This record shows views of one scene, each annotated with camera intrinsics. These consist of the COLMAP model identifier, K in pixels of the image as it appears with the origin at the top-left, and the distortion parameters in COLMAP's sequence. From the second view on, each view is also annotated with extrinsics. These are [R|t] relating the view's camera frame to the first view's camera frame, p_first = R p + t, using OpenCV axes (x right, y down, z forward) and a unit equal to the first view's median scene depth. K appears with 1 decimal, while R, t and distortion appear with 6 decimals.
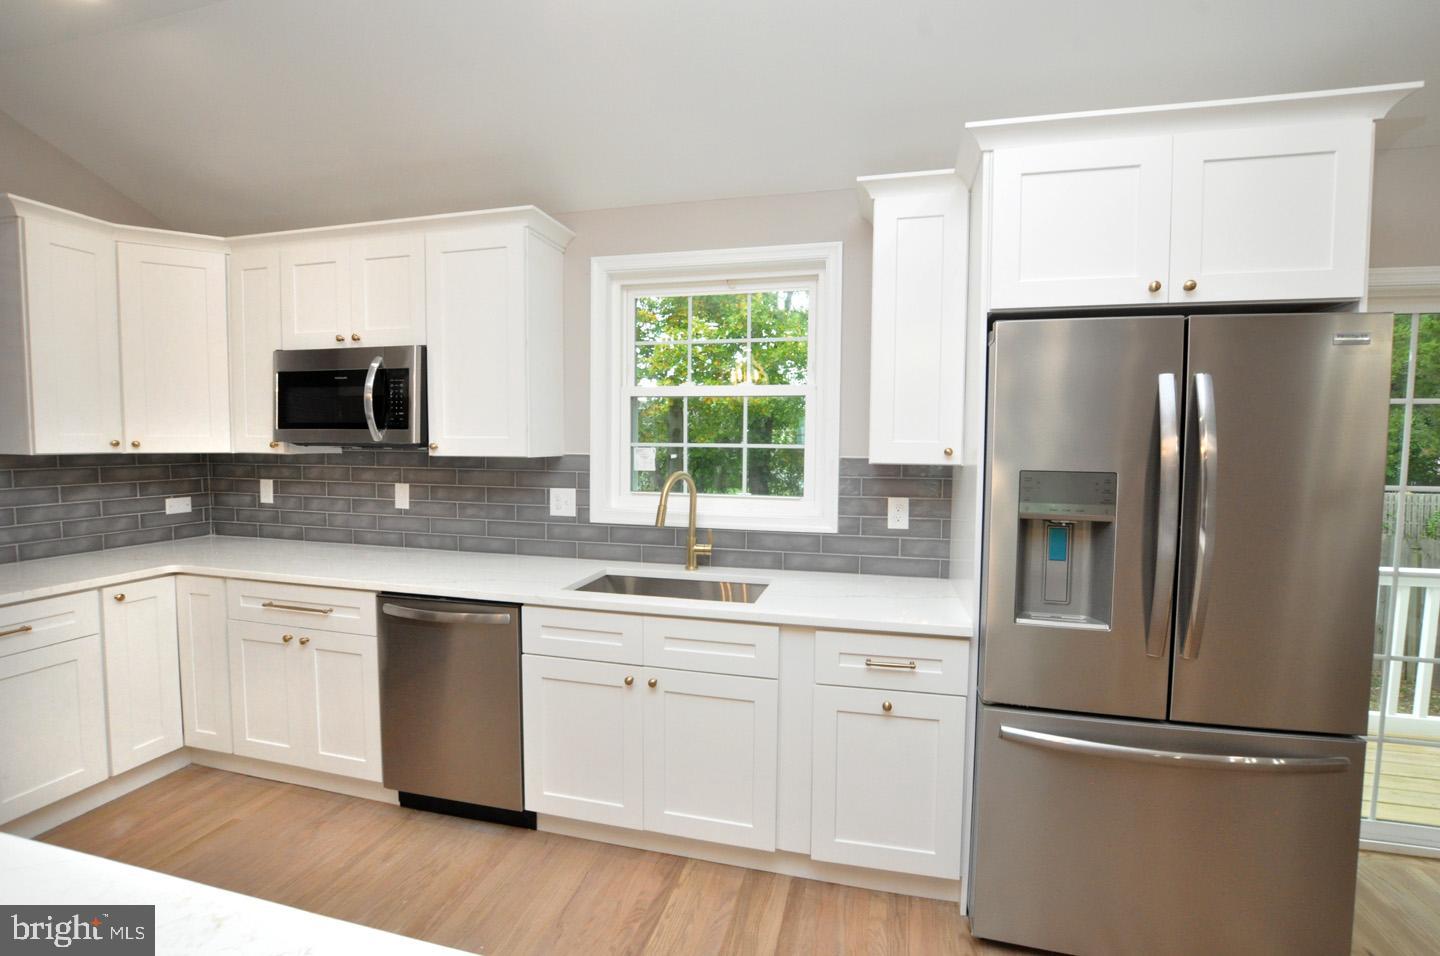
lens RADIAL K [[632.3, 0, 722.7], [0, 632.3, 478.4], [0, 0, 1]] dist [-0.036605, 0.005532]
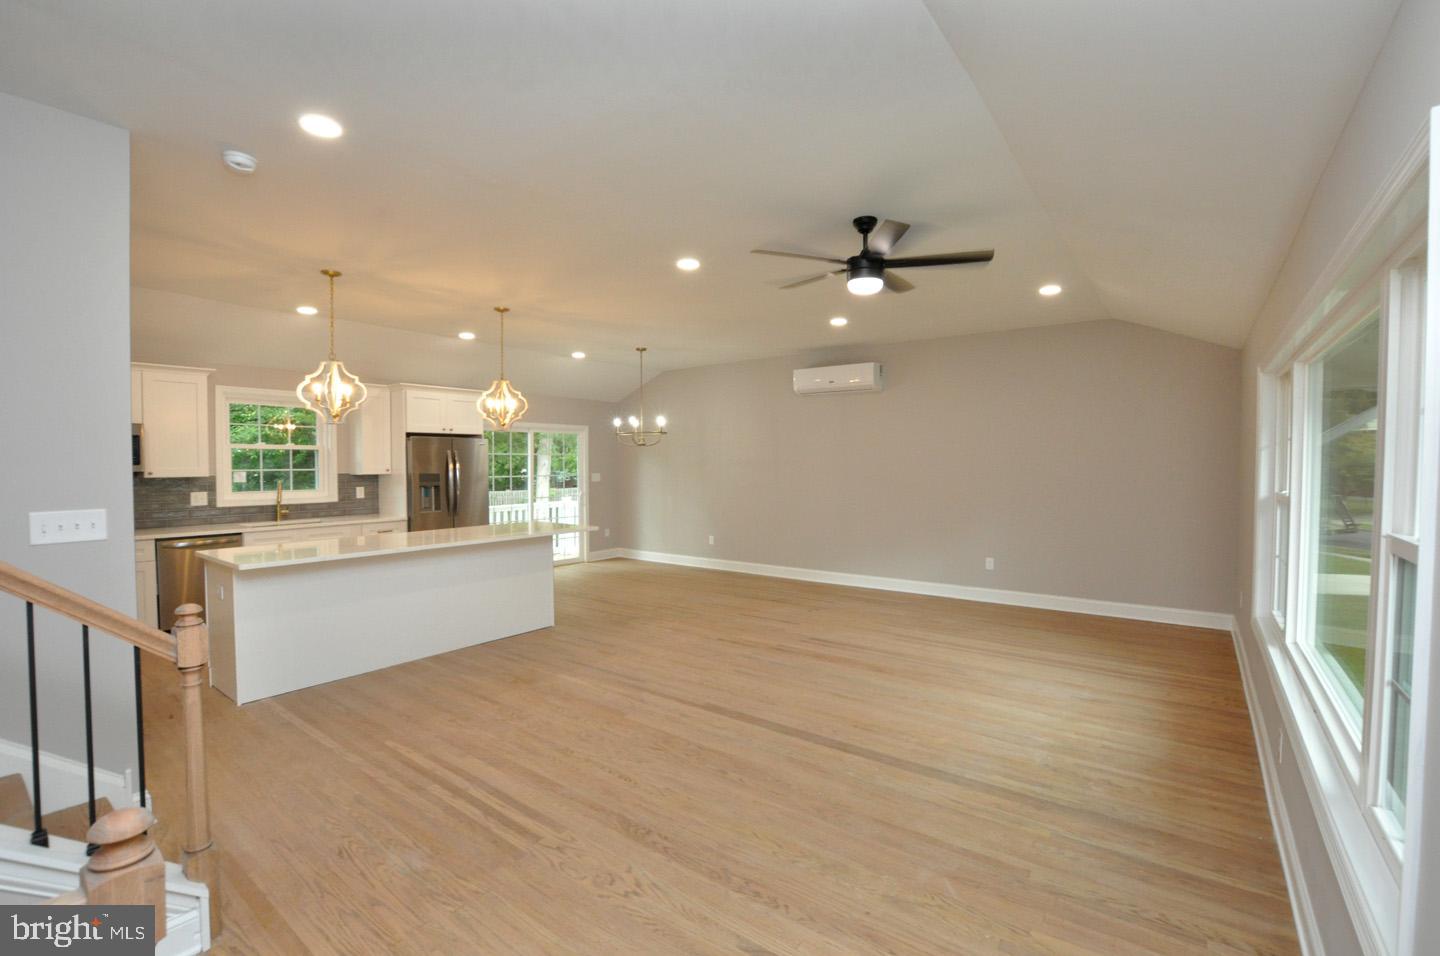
lens RADIAL K [[632.3, 0, 722.7], [0, 632.3, 478.4], [0, 0, 1]] dist [-0.036605, 0.005532]
pose [[0.392510, -0.032842, 0.919161, -1.506716], [0.061660, 0.998054, 0.009331, 0.060649], [-0.917679, 0.053013, 0.393771, -1.450861]]
